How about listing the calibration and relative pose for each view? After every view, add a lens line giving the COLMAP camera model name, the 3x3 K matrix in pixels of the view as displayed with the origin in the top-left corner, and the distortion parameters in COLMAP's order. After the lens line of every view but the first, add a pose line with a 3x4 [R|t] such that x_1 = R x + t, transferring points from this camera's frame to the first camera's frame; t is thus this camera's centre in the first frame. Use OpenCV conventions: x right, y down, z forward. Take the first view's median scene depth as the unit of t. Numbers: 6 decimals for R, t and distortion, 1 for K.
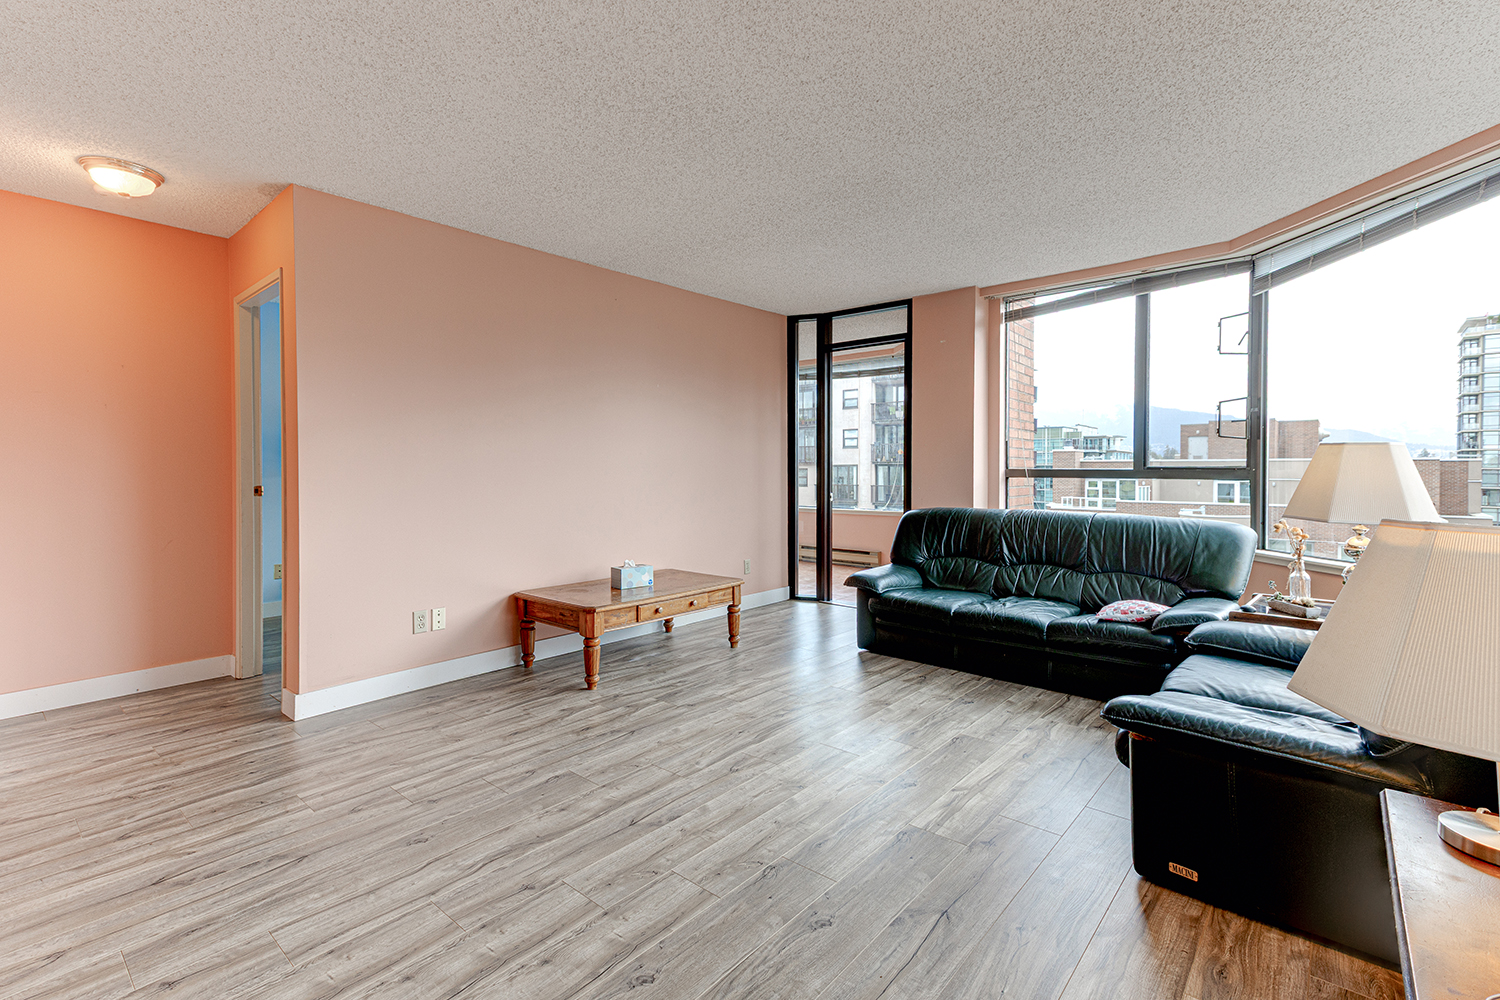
lens RADIAL K [[686.3, 0, 762.8], [0, 686.3, 473.0], [0, 0, 1]] dist [0.023780, 0.001012]
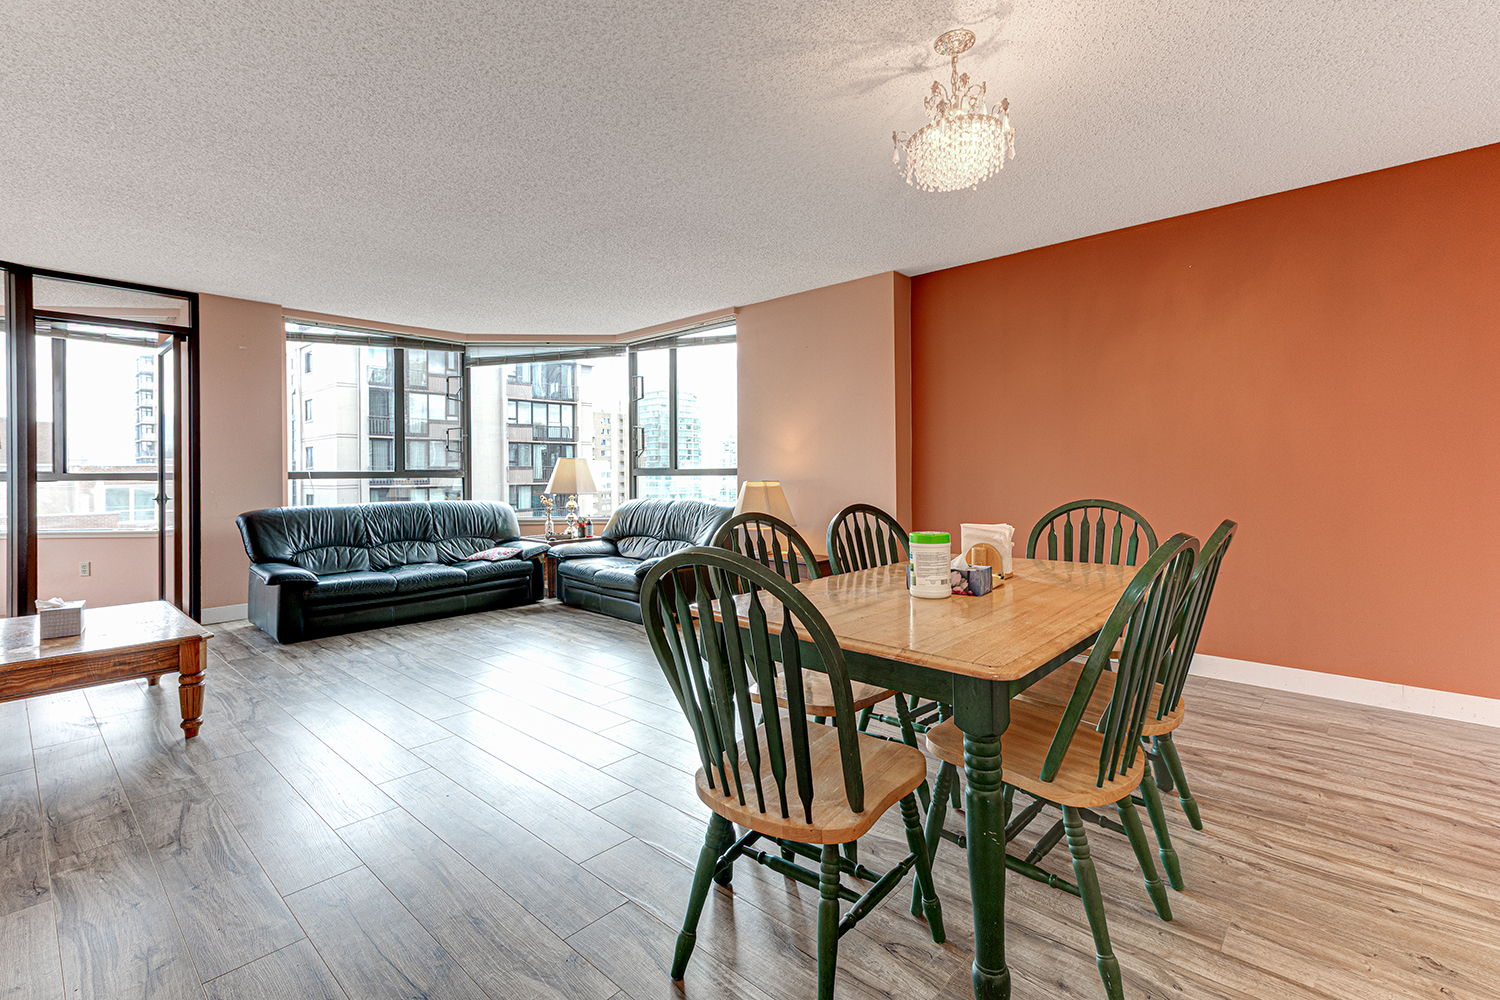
lens RADIAL K [[686.3, 0, 757.6], [0, 686.3, 477.3], [0, 0, 1]] dist [0.023780, 0.001012]
pose [[0.023860, -0.009733, 0.999668, -1.210299], [0.012311, 0.999880, 0.009442, 0.002388], [-0.999640, 0.012082, 0.023977, 0.328984]]
